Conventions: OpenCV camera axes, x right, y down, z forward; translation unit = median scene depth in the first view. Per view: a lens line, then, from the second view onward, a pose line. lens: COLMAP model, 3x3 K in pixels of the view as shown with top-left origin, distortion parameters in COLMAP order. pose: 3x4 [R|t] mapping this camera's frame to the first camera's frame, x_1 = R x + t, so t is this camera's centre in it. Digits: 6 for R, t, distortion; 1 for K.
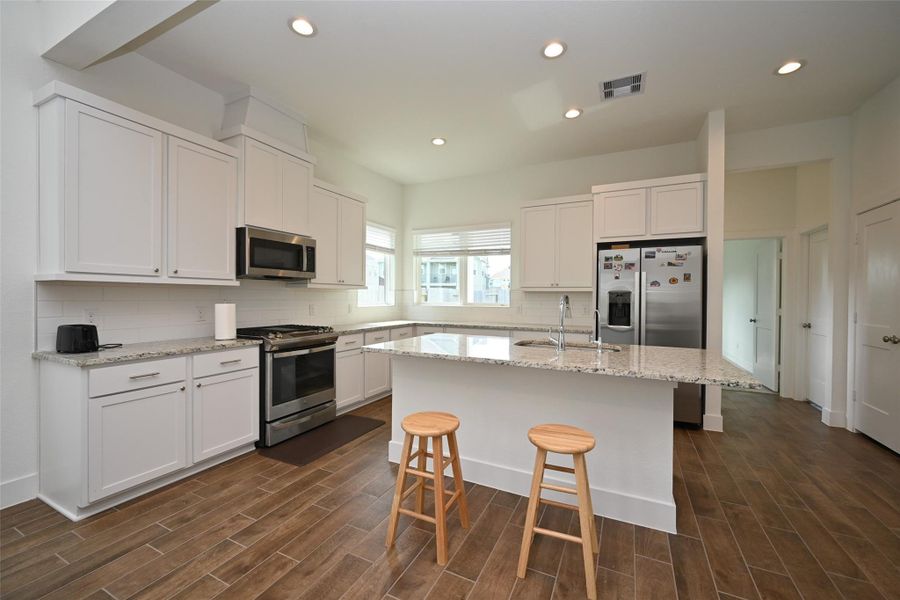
lens RADIAL K [[361.4, 0, 446.3], [0, 361.4, 300.8], [0, 0, 1]] dist [-0.002859, -0.000100]
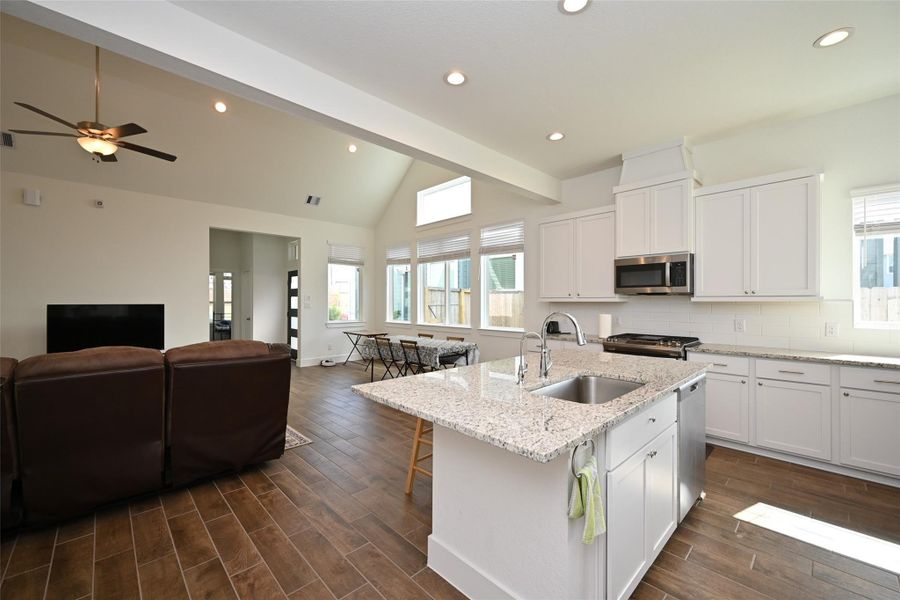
lens RADIAL K [[360.6, 0, 448.5], [0, 360.6, 300.8], [0, 0, 1]] dist [-0.001844, -0.000101]
pose [[-0.330260, -0.009824, -0.943839, 0.843579], [-0.014569, 0.999880, -0.005310, -0.024685], [0.943777, 0.011997, -0.330364, 0.752149]]
